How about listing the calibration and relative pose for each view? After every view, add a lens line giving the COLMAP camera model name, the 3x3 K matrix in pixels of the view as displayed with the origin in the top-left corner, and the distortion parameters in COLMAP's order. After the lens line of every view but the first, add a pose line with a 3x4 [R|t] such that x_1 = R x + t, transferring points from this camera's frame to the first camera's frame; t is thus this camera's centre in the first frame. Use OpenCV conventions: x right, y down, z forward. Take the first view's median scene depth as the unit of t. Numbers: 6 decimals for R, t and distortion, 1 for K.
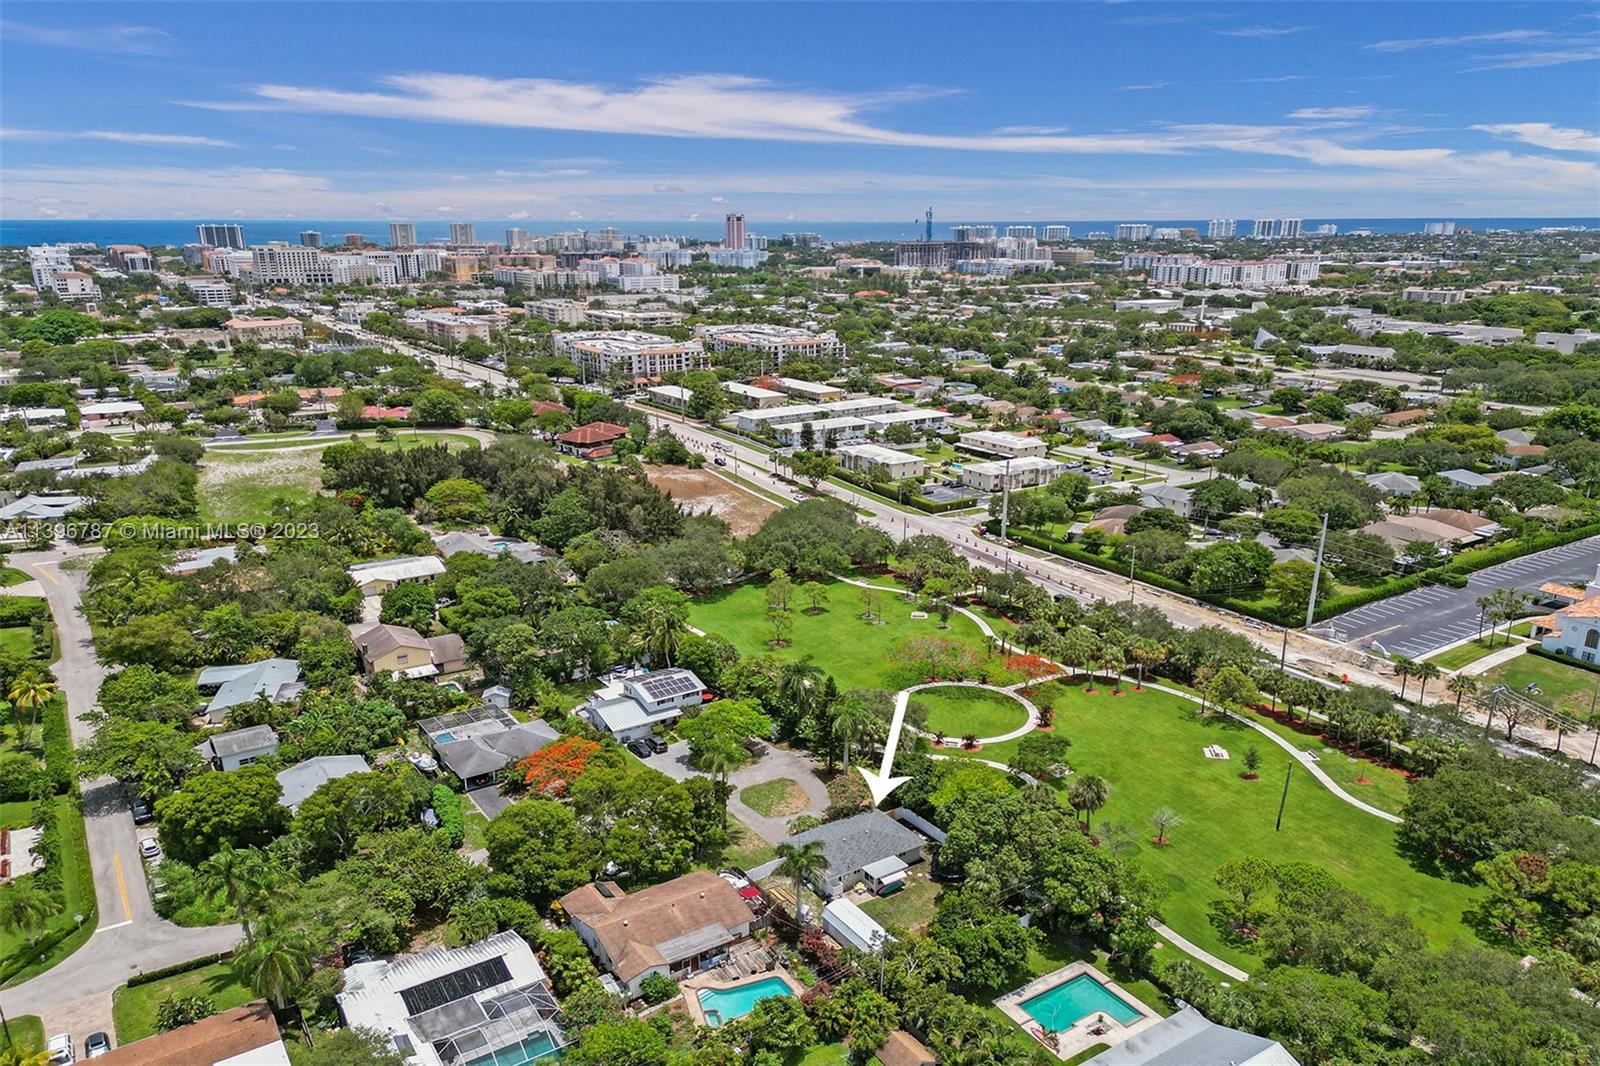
lens RADIAL K [[1147.9, 0, 807.4], [0, 1147.9, 535.5], [0, 0, 1]] dist [0.094555, -0.105348]
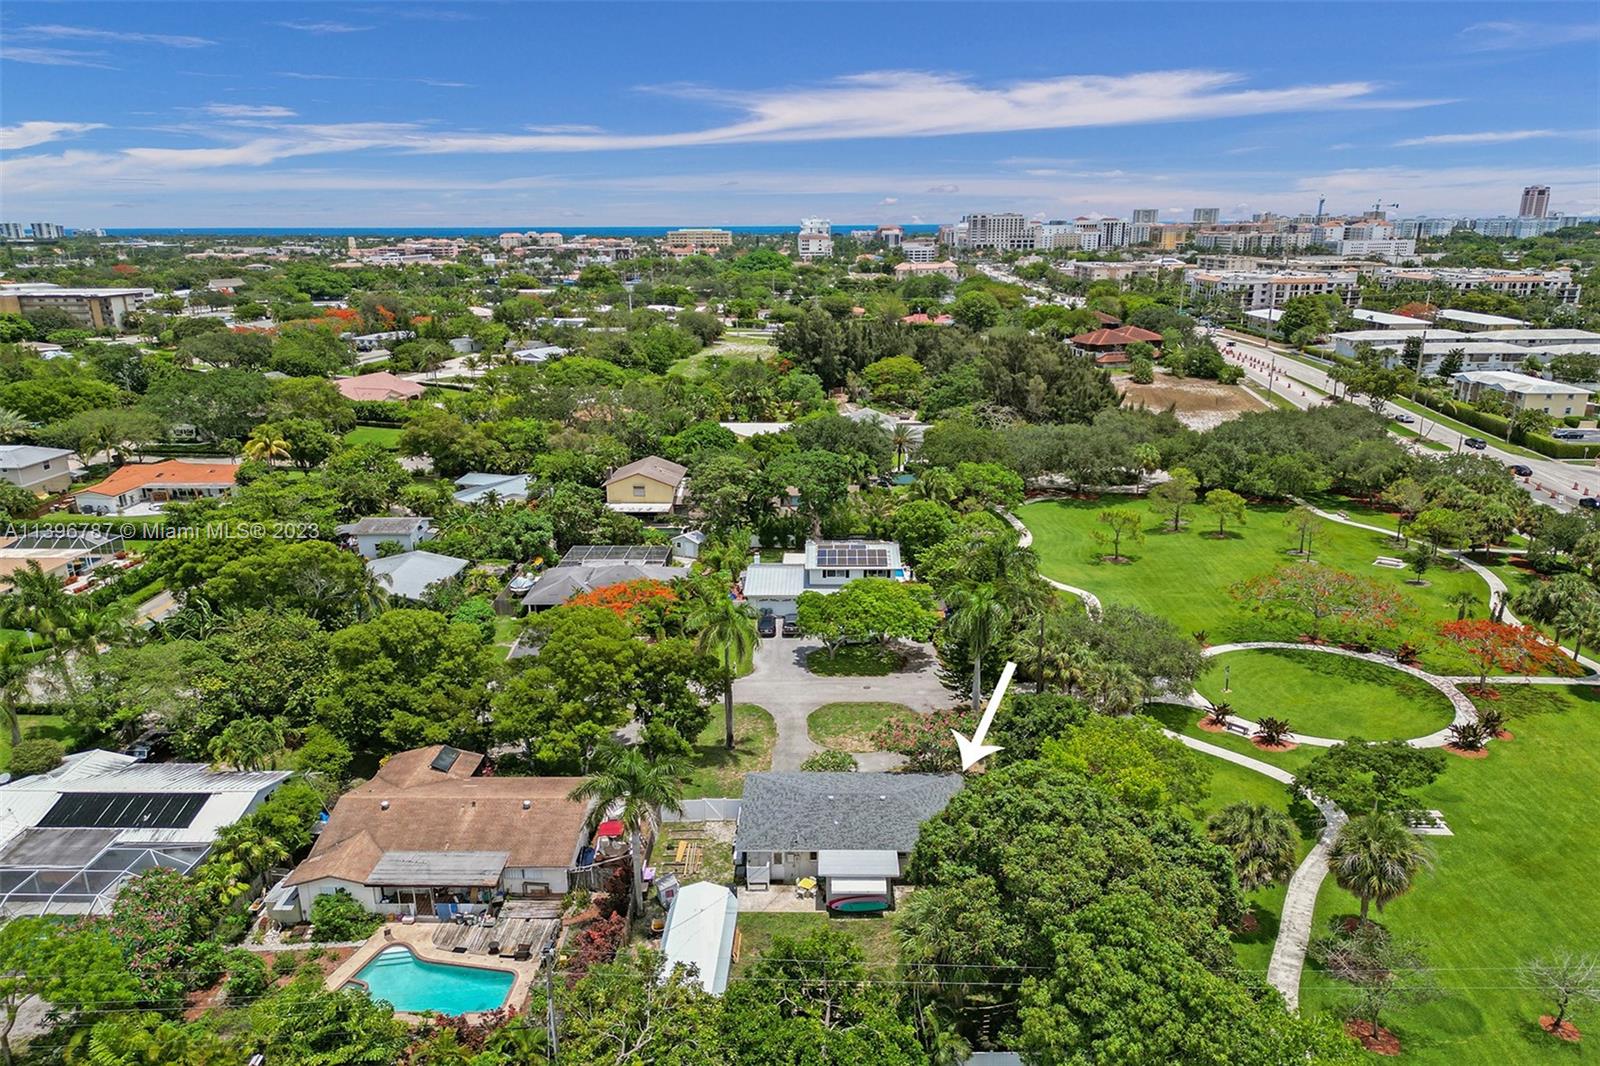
lens RADIAL K [[1147.9, 0, 807.4], [0, 1147.9, 535.5], [0, 0, 1]] dist [0.094555, -0.105348]
pose [[0.820247, 0.144686, -0.553408, 0.184192], [-0.141623, 0.988728, 0.048590, 0.069091], [0.554200, 0.038520, 0.831492, 0.320643]]
